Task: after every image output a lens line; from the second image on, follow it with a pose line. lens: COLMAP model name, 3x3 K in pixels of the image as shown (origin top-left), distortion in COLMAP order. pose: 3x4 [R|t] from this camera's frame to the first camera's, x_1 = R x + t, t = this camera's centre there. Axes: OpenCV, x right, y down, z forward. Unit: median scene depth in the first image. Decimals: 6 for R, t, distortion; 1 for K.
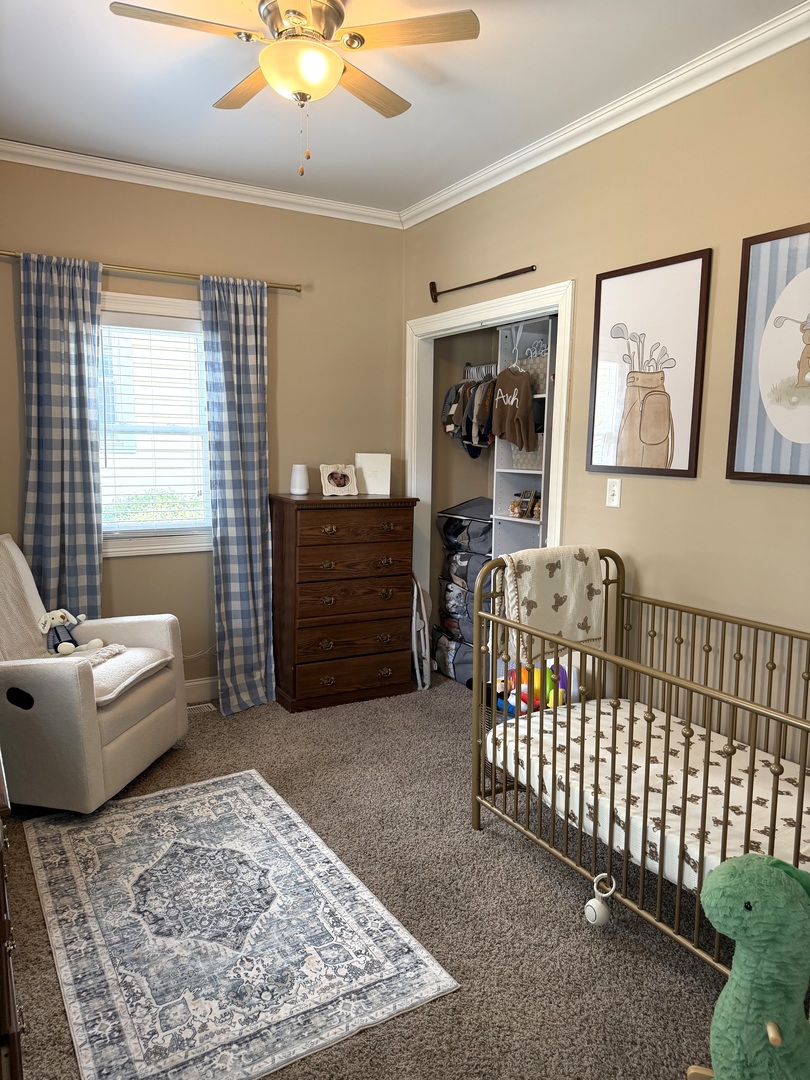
lens RADIAL K [[758.2, 0, 406.8], [0, 758.2, 544.3], [0, 0, 1]] dist [0.070024, -0.054680]
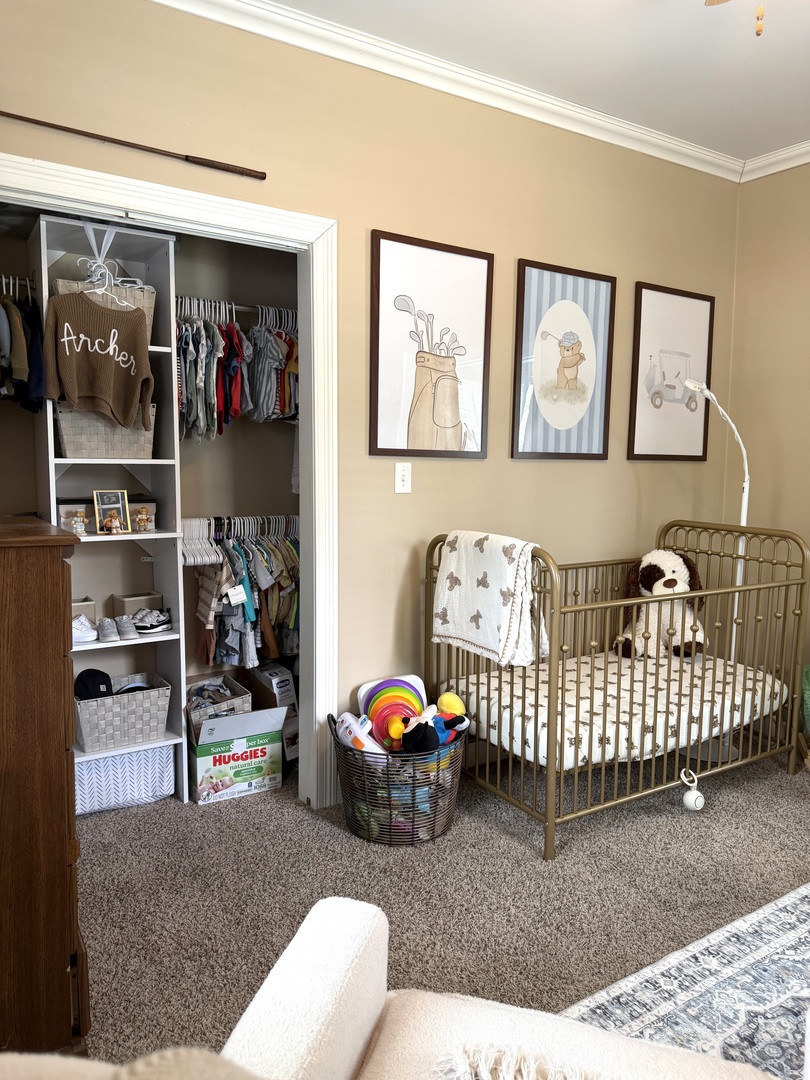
lens RADIAL K [[758.2, 0, 411.1], [0, 758.2, 541.6], [0, 0, 1]] dist [0.070024, -0.054680]
pose [[-0.024357, -0.145528, 0.989054, -0.754686], [0.110869, 0.982852, 0.147346, -0.144979], [-0.993537, 0.113244, -0.007805, 1.145304]]
